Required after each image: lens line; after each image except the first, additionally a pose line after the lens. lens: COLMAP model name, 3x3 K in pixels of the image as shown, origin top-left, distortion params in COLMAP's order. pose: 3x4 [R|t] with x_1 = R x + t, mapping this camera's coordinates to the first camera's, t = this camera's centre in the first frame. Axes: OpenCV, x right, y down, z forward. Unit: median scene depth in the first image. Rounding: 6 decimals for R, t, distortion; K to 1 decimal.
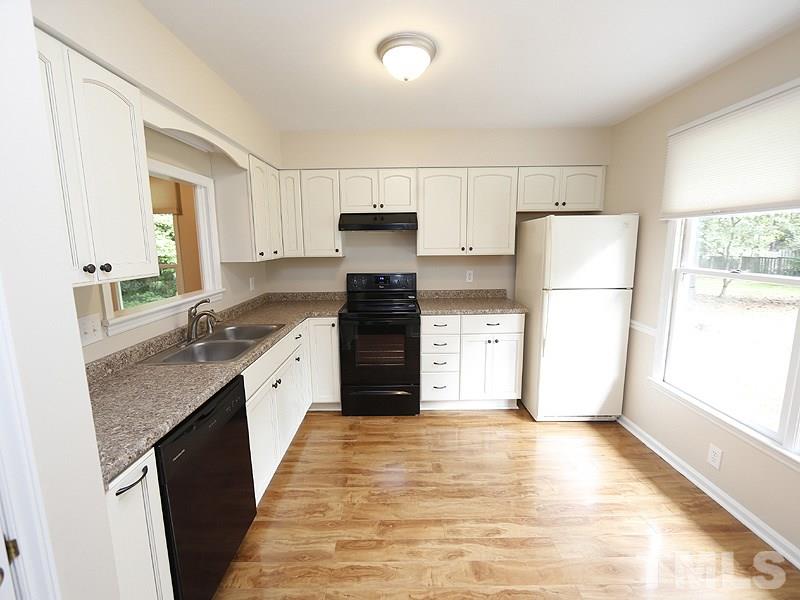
lens RADIAL K [[318.0, 0, 398.2], [0, 318.0, 286.5], [0, 0, 1]] dist [-0.001305, 0.000099]
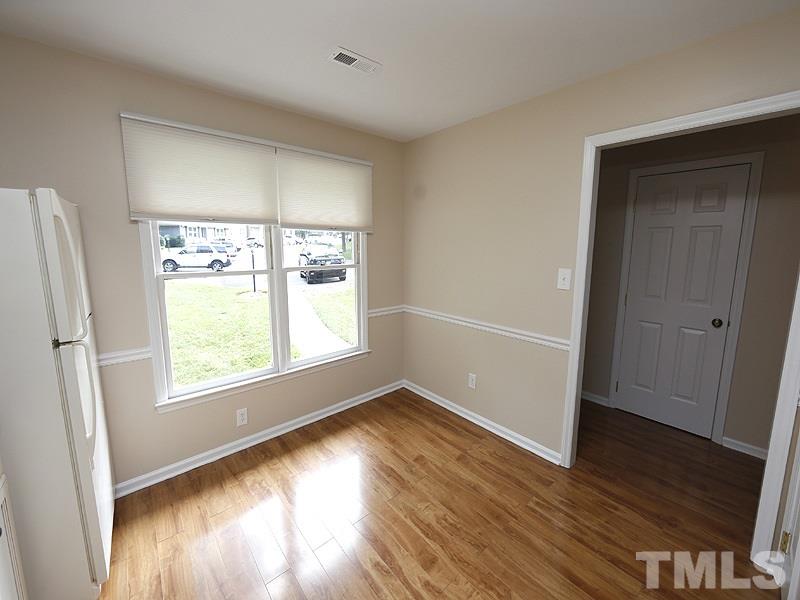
lens RADIAL K [[318.0, 0, 398.2], [0, 318.0, 286.5], [0, 0, 1]] dist [-0.001305, 0.000099]
pose [[-0.653602, -0.091383, 0.751301, -0.275559], [0.109866, 0.970713, 0.213650, -0.151694], [-0.748822, 0.222185, -0.624420, 1.114973]]
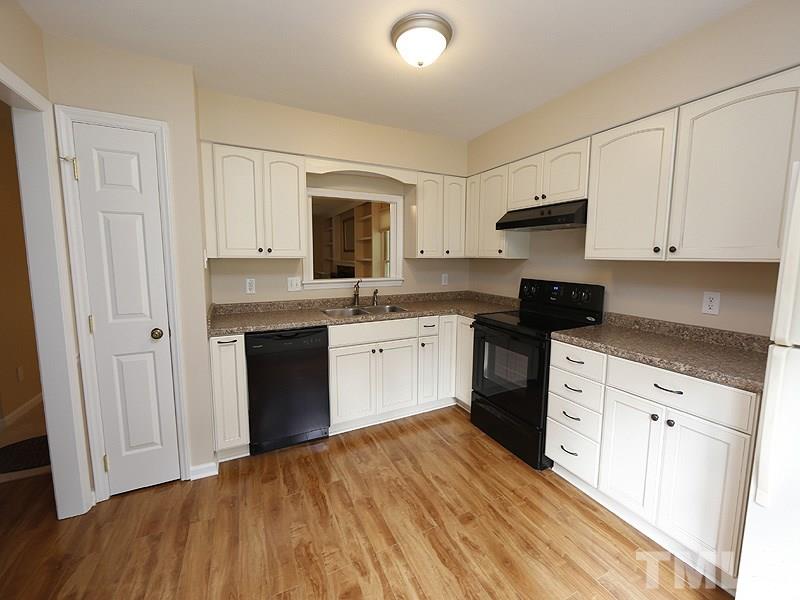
lens RADIAL K [[318.0, 0, 398.2], [0, 318.0, 286.5], [0, 0, 1]] dist [-0.001305, 0.000099]
pose [[0.441718, 0.102727, -0.891253, 0.747444], [-0.135446, 0.989672, 0.046942, -0.020216], [0.886871, 0.099981, 0.451070, 0.459671]]
